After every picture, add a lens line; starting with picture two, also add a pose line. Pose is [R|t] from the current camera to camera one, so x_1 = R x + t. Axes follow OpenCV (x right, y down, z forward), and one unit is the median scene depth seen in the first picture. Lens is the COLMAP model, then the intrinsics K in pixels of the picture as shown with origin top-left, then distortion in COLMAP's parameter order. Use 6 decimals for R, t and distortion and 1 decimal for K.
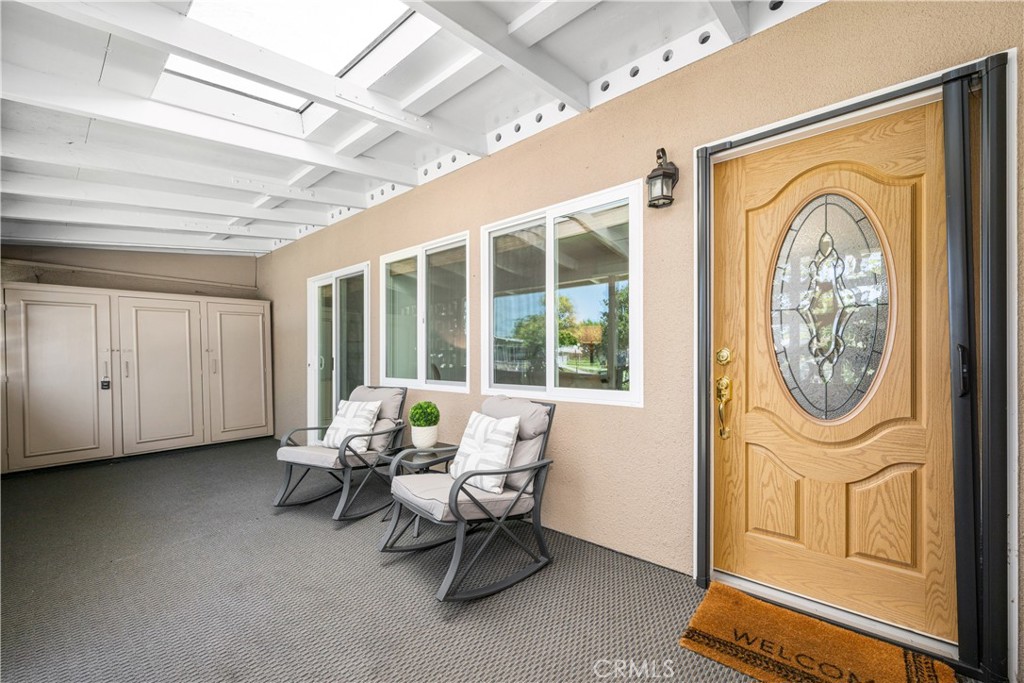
lens RADIAL K [[413.2, 0, 514.1], [0, 413.2, 350.0], [0, 0, 1]] dist [0.000135, -0.000104]
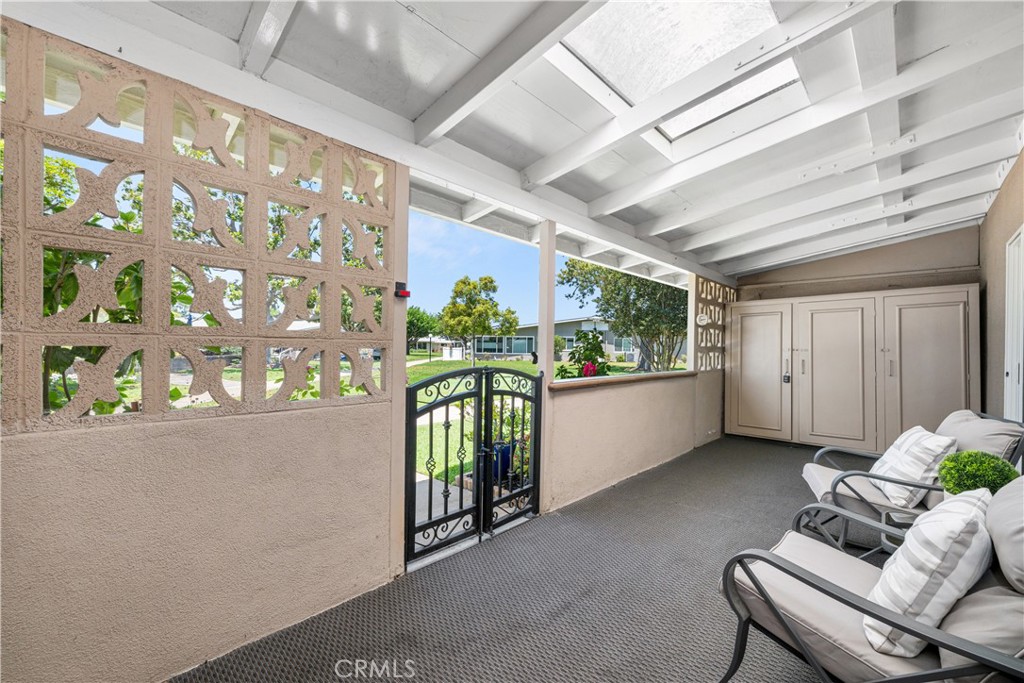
lens RADIAL K [[405.6, 0, 512.0], [0, 405.6, 341.5], [0, 0, 1]] dist [0.019078, -0.000633]
pose [[-0.053930, -0.016494, -0.998408, 0.221457], [-0.000897, 0.999864, -0.016470, -0.003146], [0.998544, 0.000007, -0.053938, 0.267575]]
